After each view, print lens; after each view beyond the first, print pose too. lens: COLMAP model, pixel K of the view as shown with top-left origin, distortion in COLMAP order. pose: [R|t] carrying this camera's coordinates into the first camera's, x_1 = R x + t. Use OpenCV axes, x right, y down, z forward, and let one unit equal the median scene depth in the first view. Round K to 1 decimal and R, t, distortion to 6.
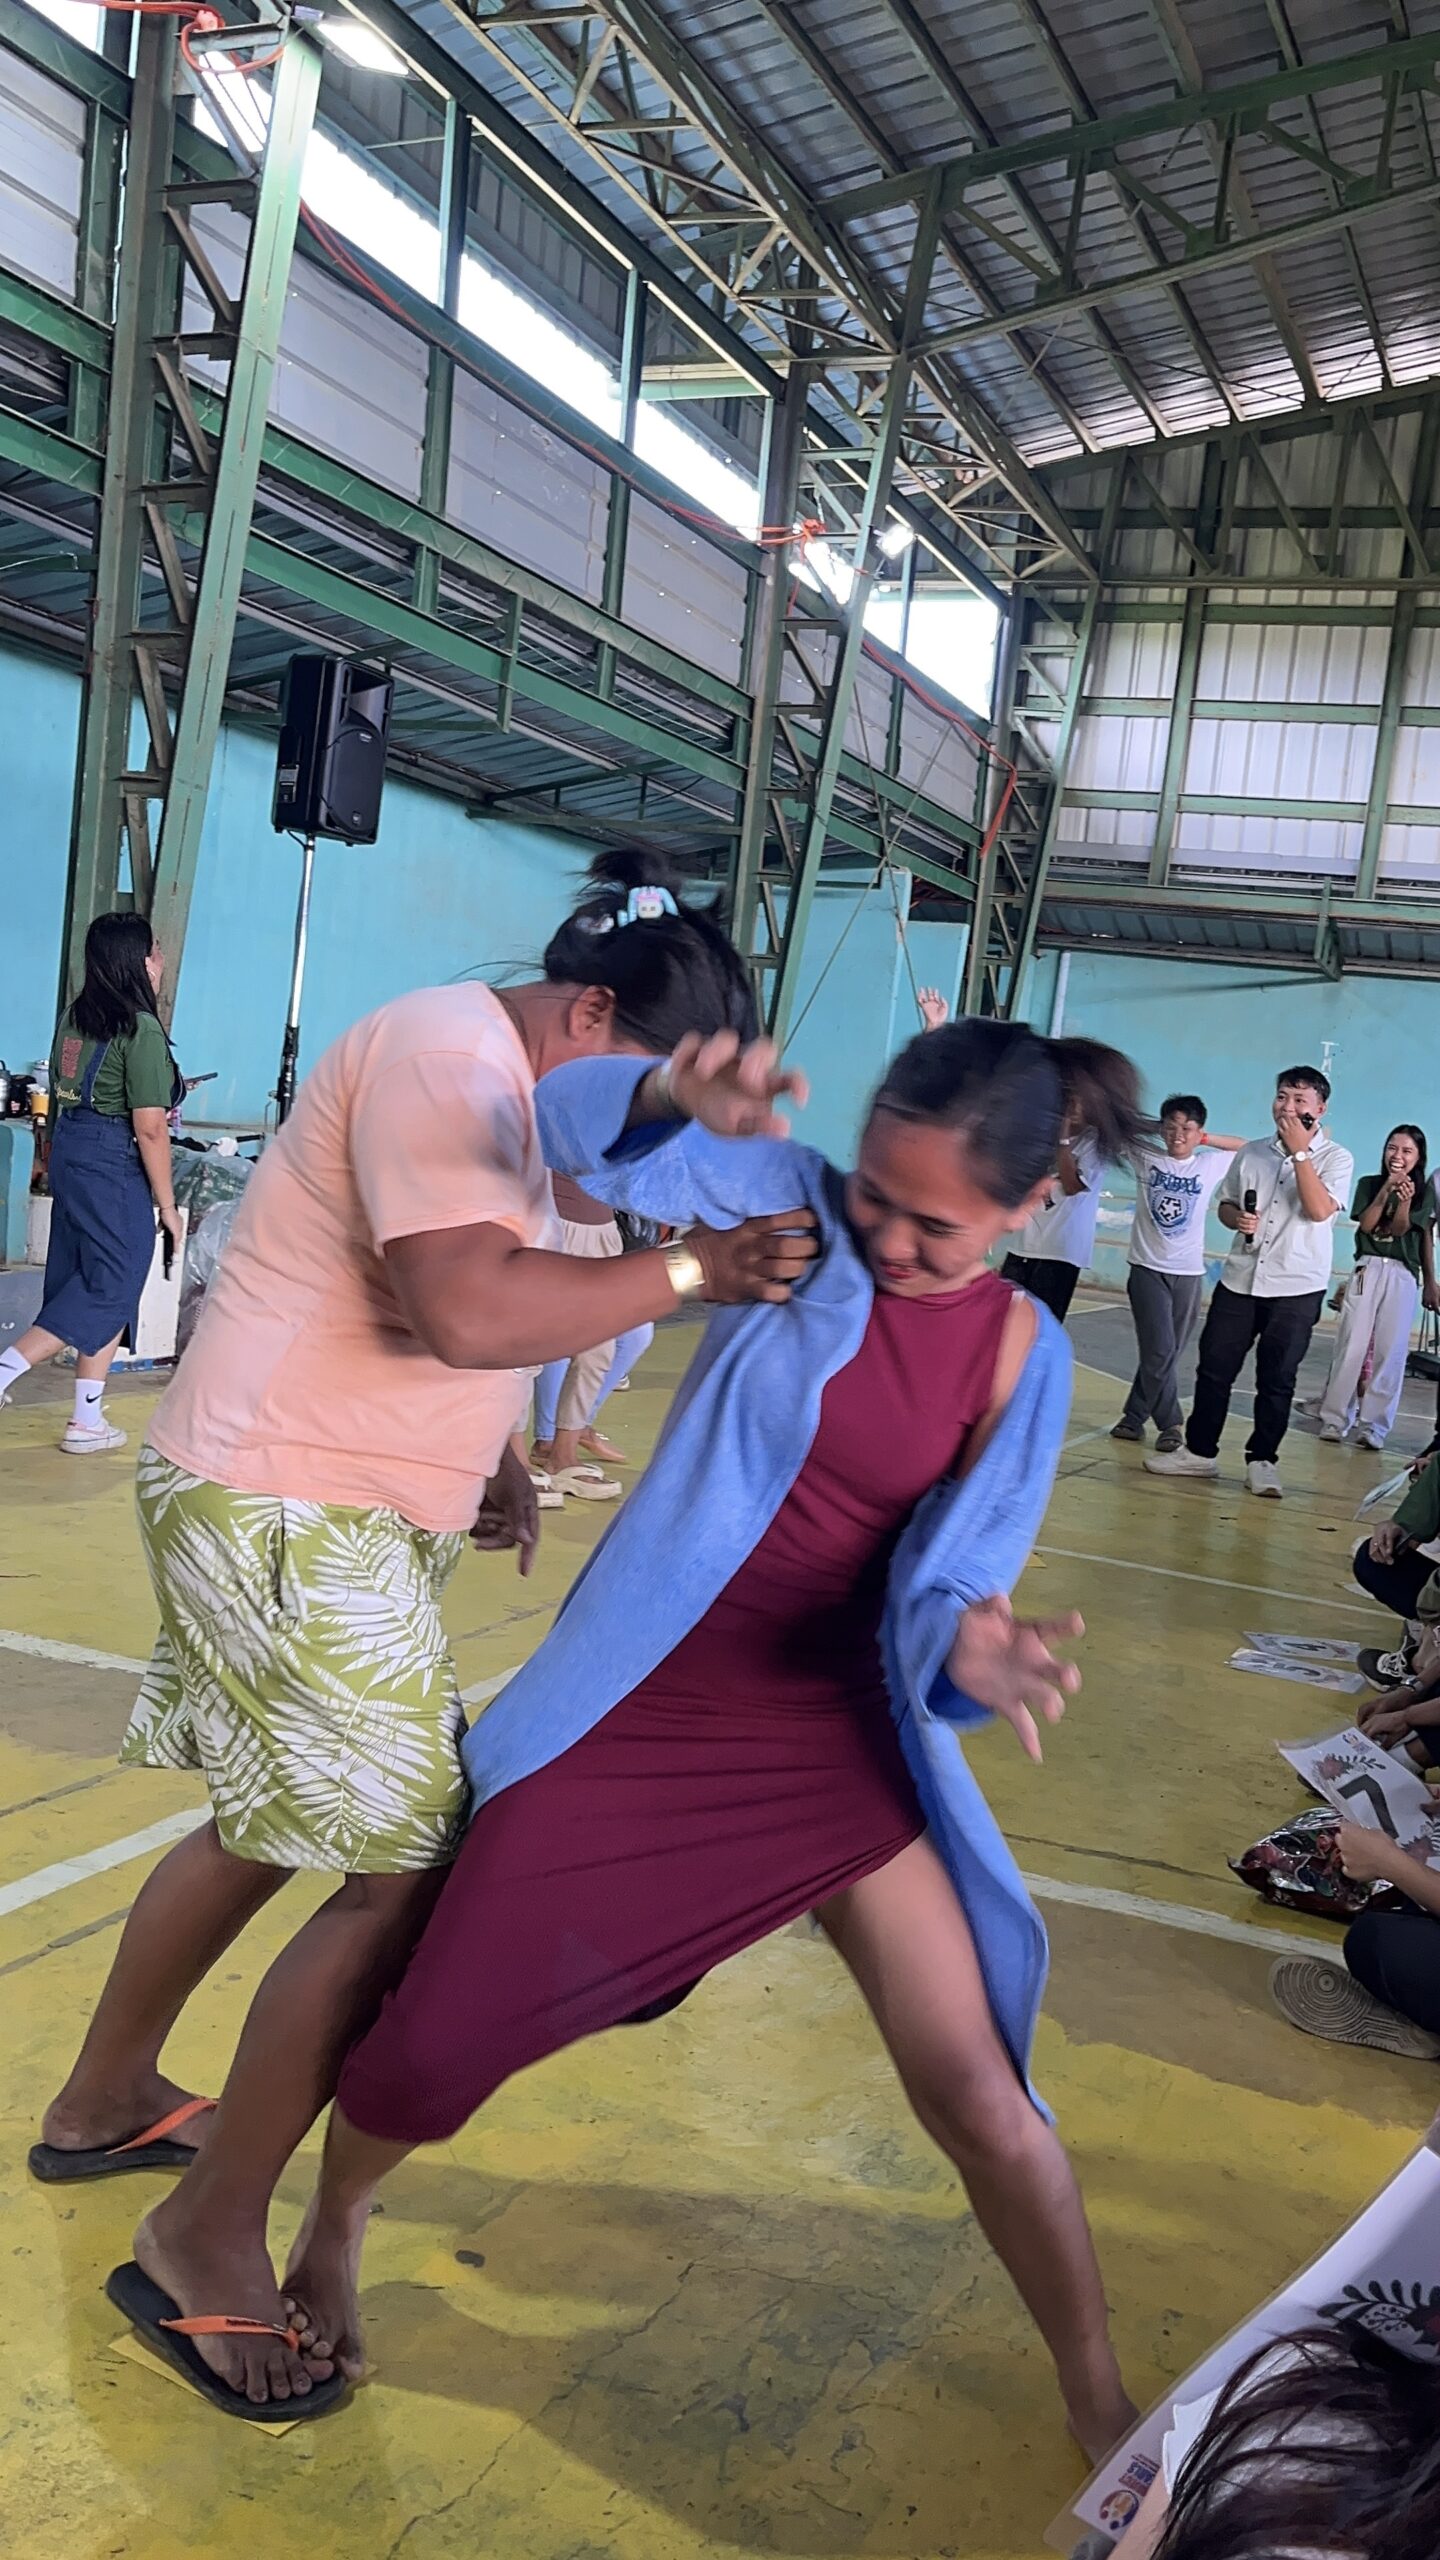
lens RADIAL K [[2145.3, 0, 784.2], [0, 2145.3, 1294.8], [0, 0, 1]] dist [0.049043, -0.044717]
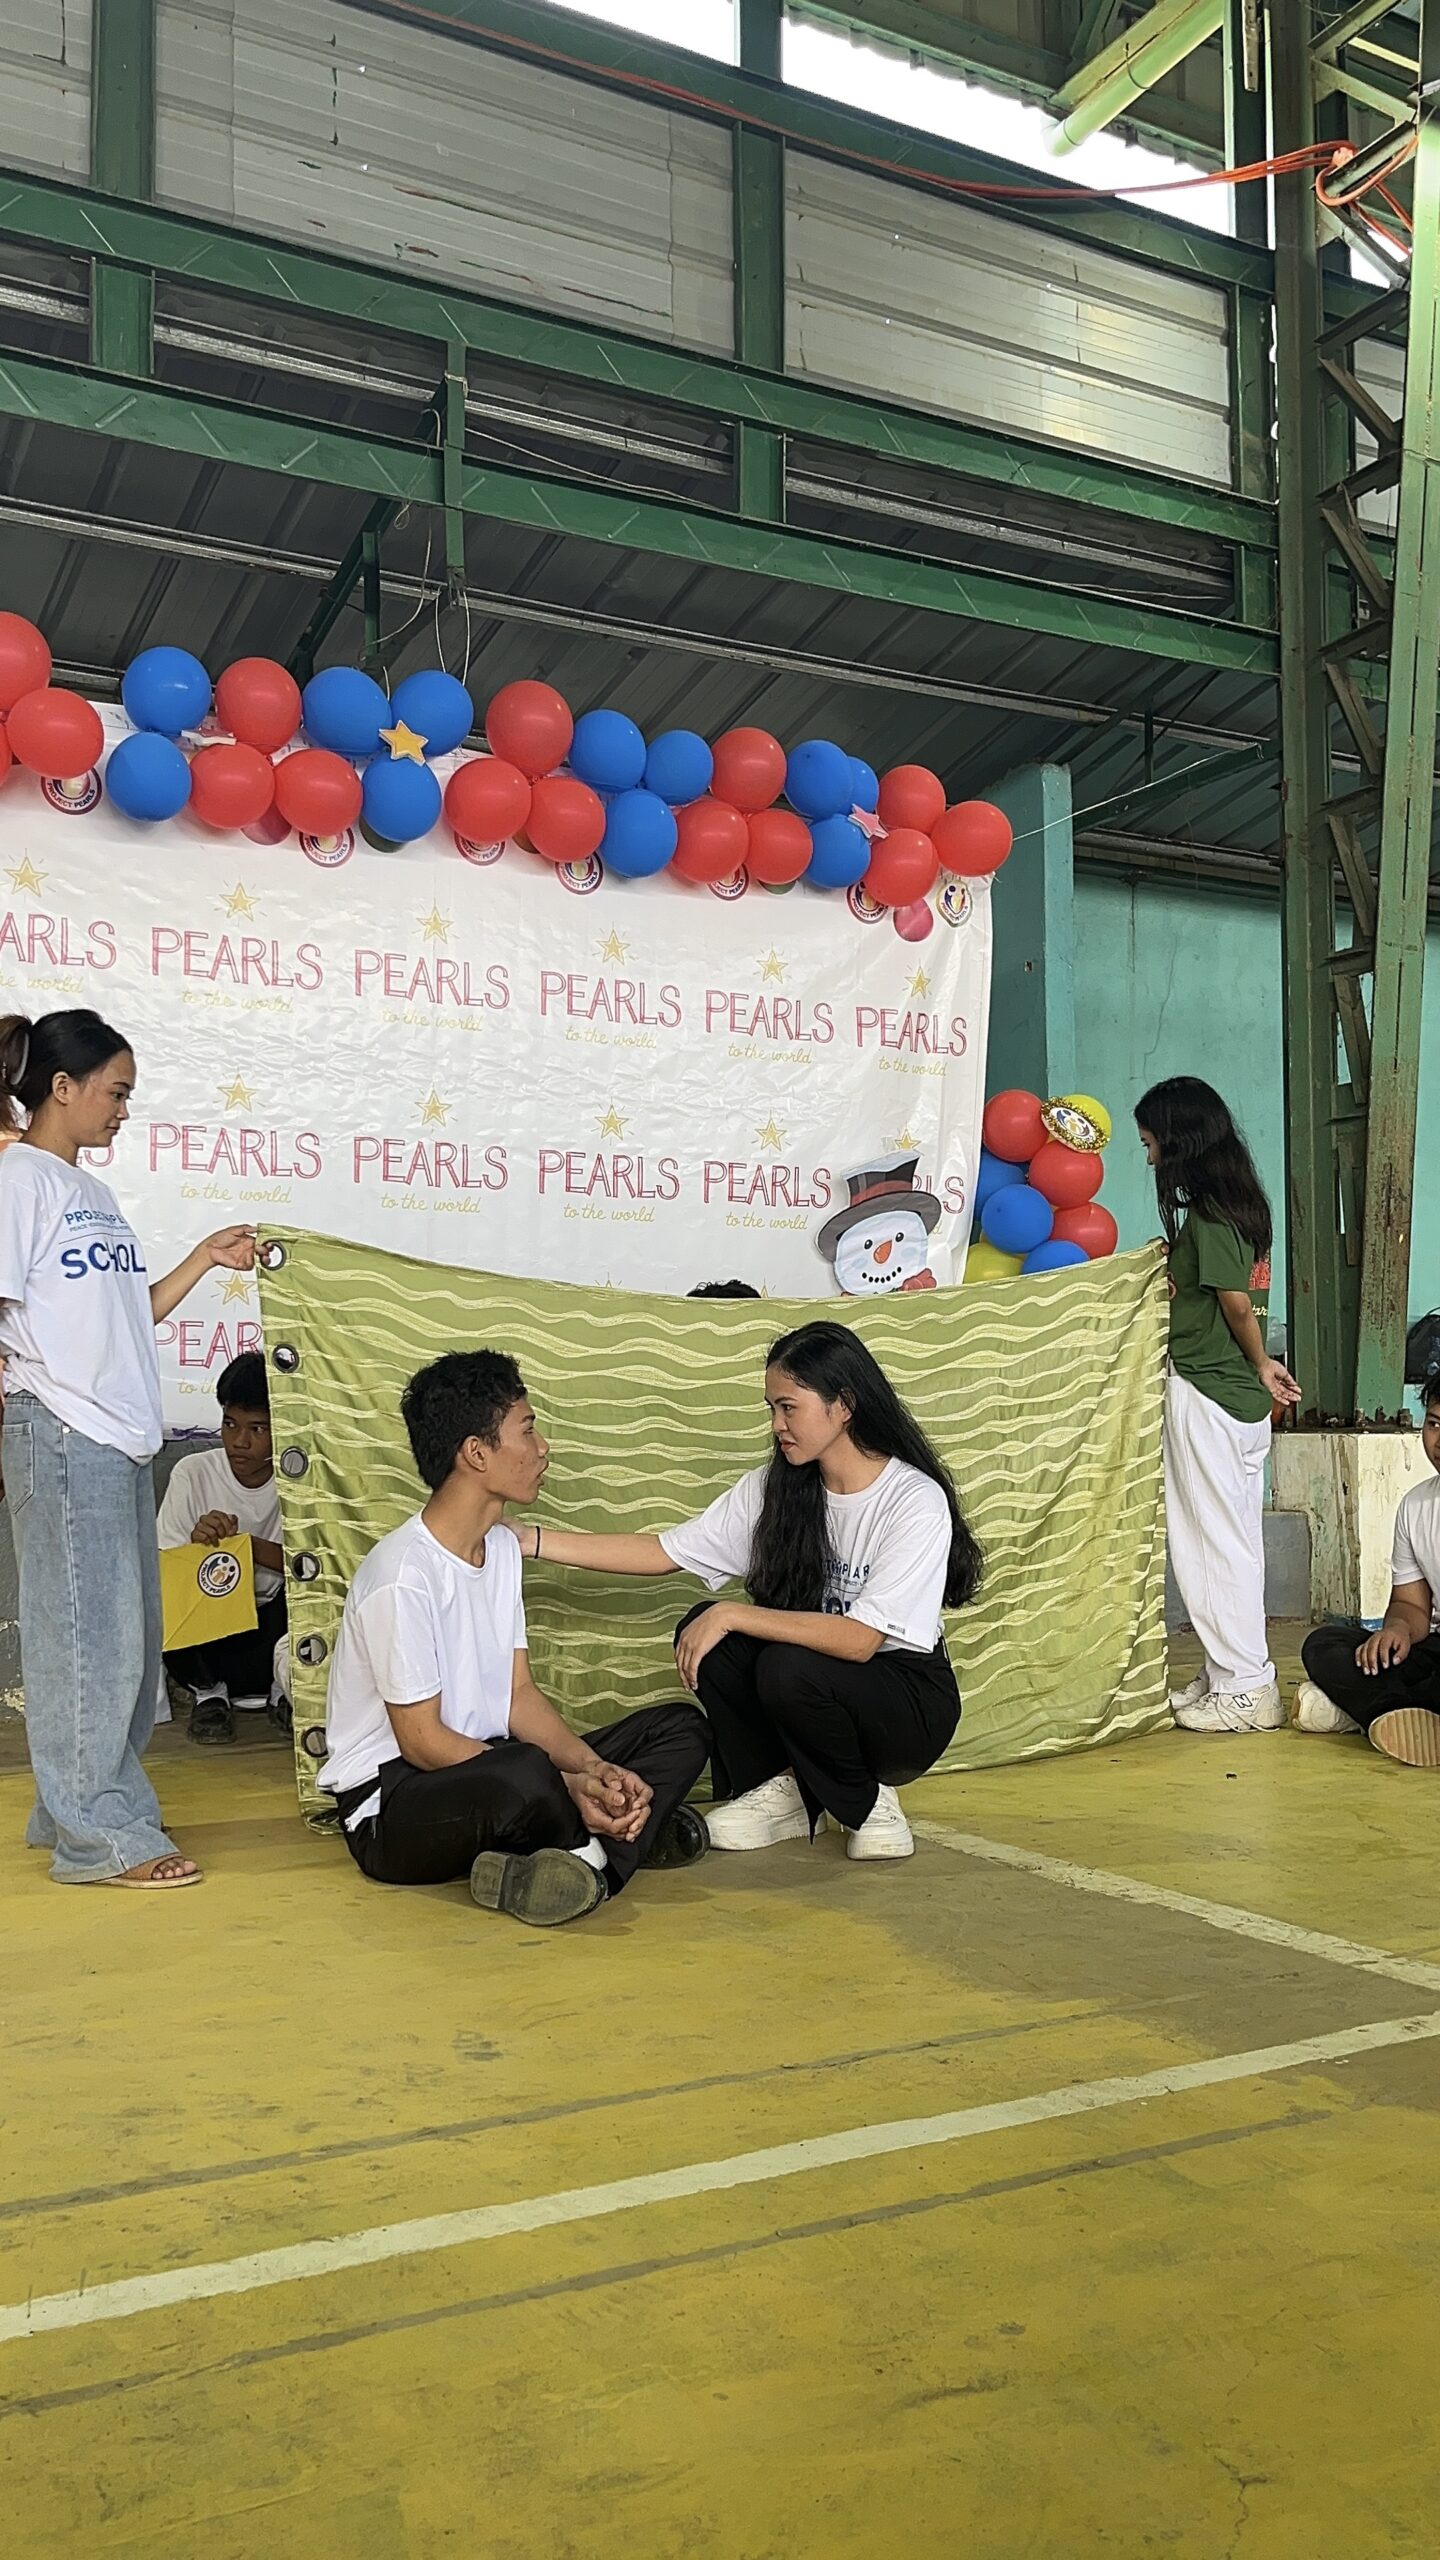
lens RADIAL K [[2145.3, 0, 721.9], [0, 2145.3, 1298.0], [0, 0, 1]] dist [0.049043, -0.044717]
pose [[0.770246, -0.146235, -0.620755, 0.020743], [0.037697, 0.982094, -0.184582, 0.031943], [0.636632, 0.118773, 0.761966, 0.101889]]
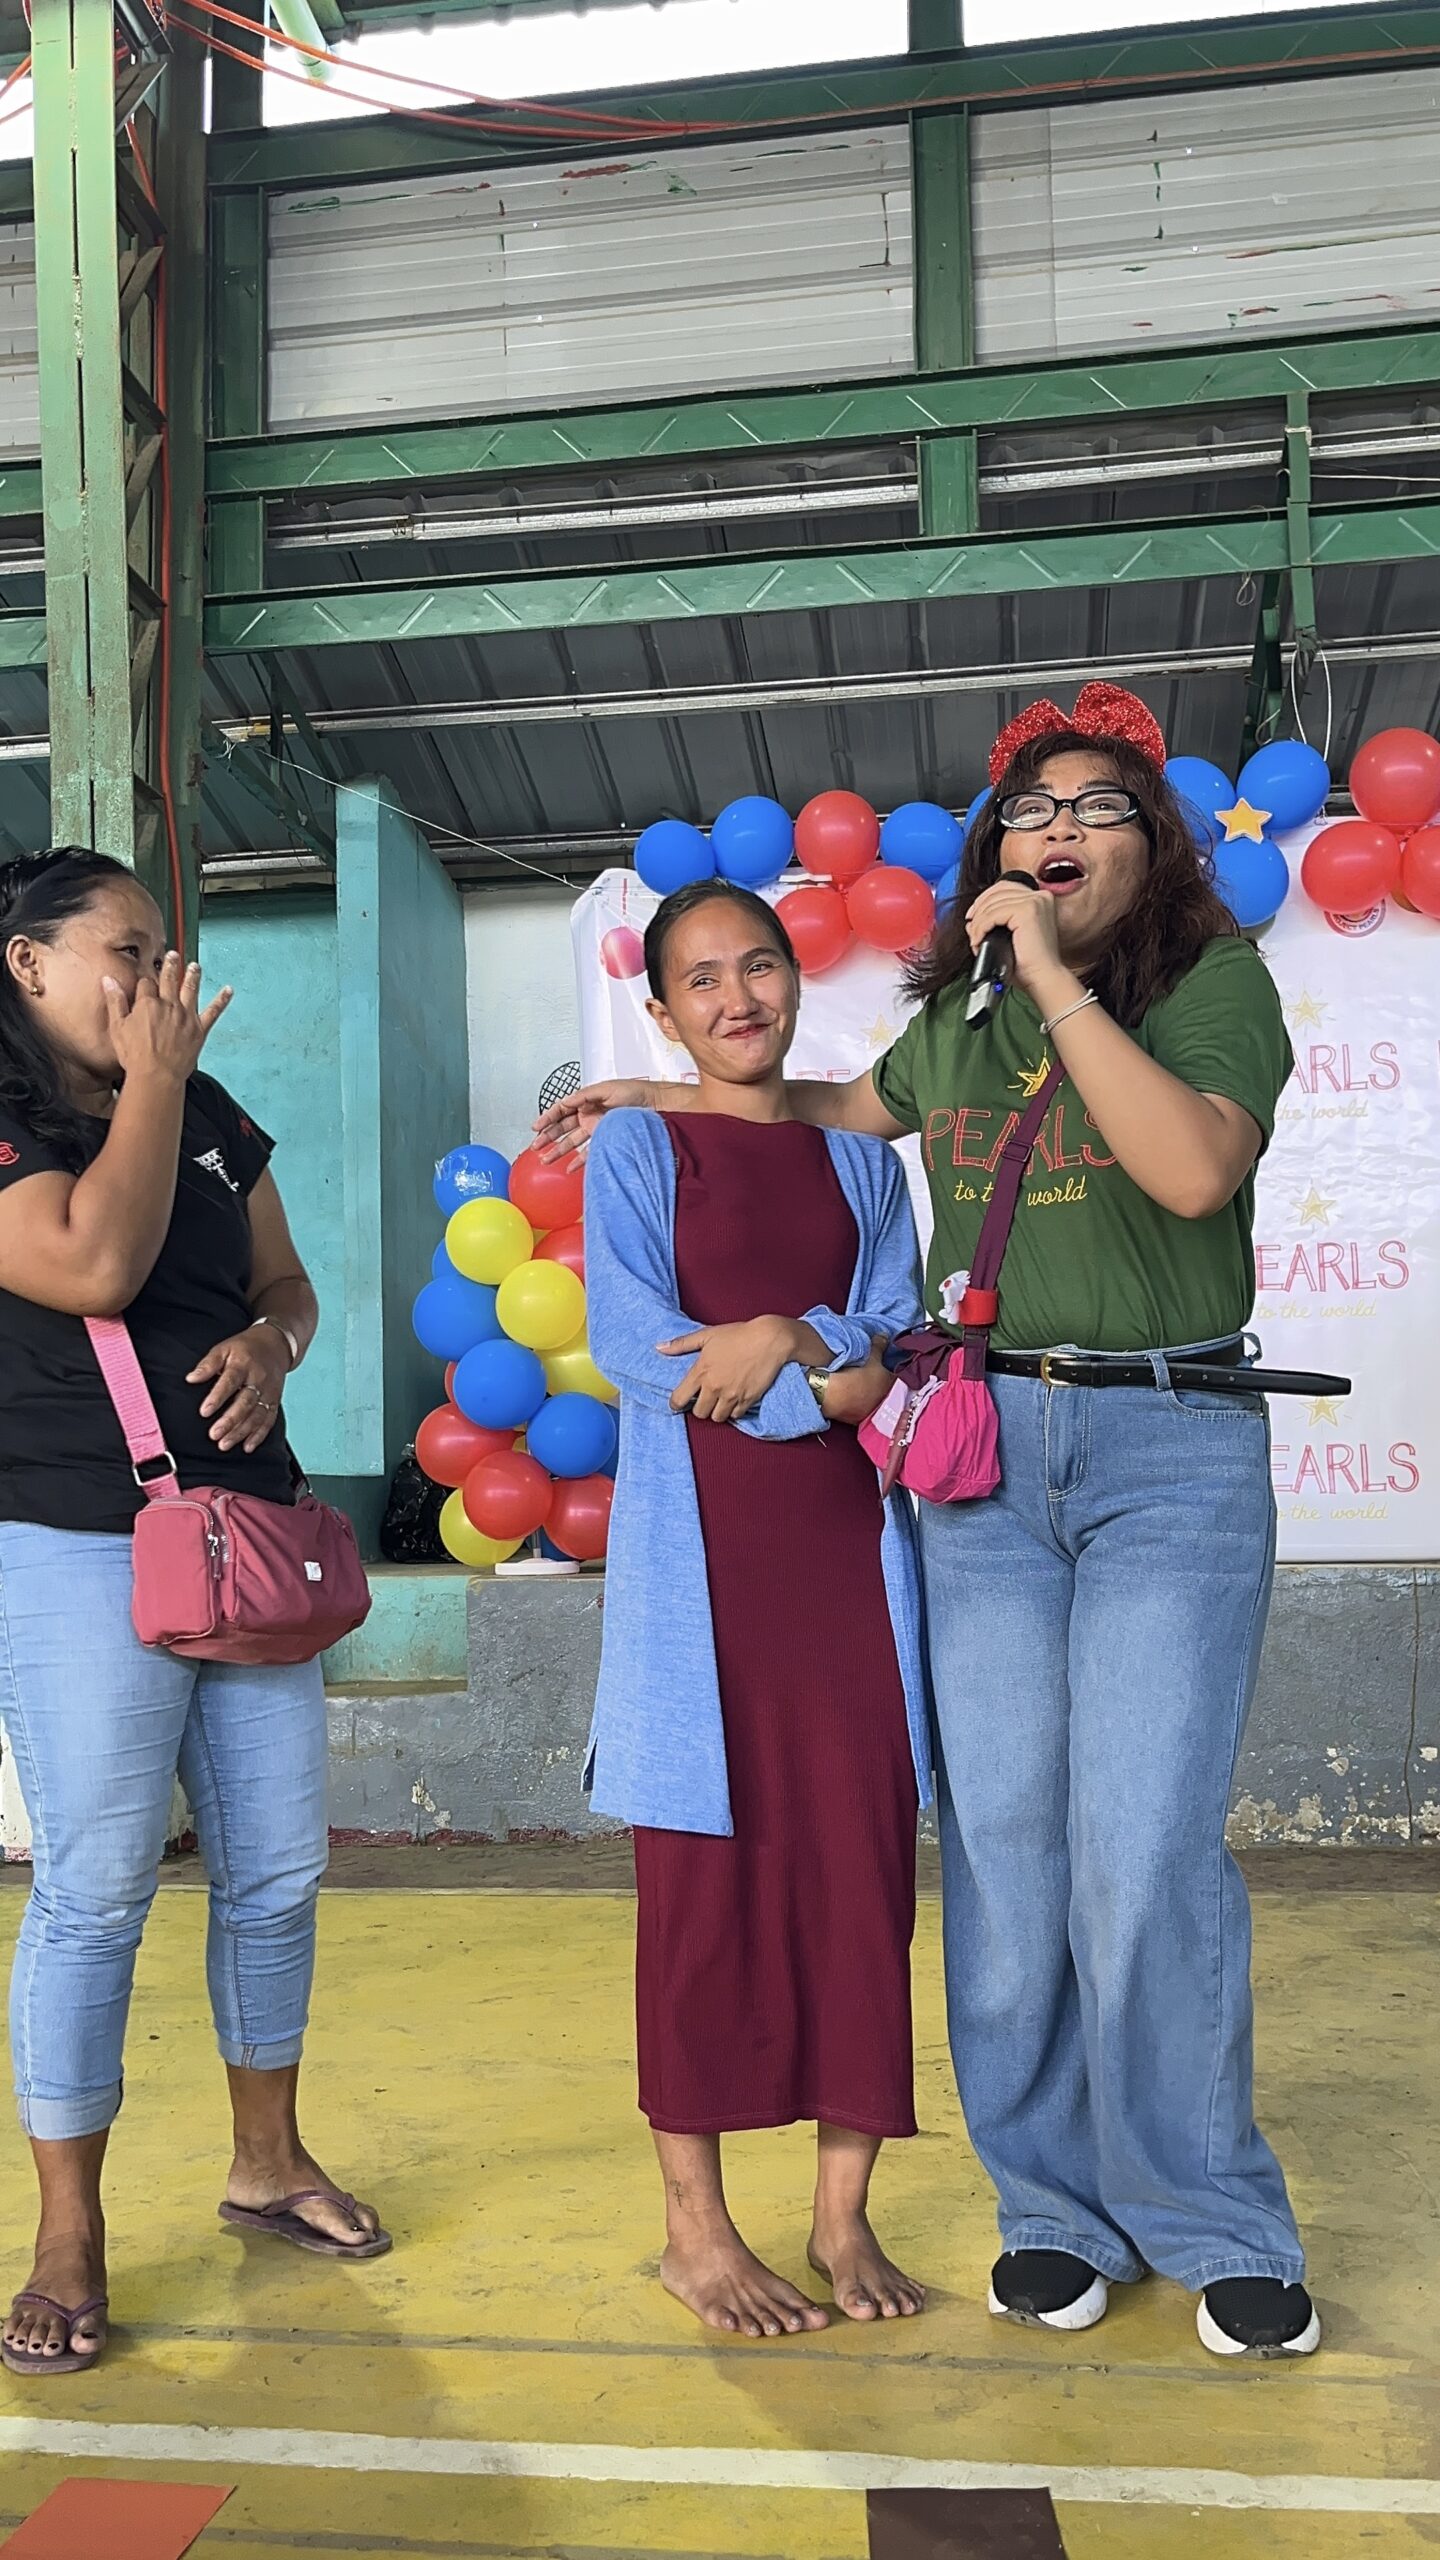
lens RADIAL K [[2145.3, 0, 779.9], [0, 2145.3, 1303.7], [0, 0, 1]] dist [0.049043, -0.044717]
pose [[0.238710, -0.222908, -0.945161, 0.061242], [-0.032315, 0.970936, -0.237148, 0.027347], [0.970553, 0.087153, 0.224569, 0.205446]]
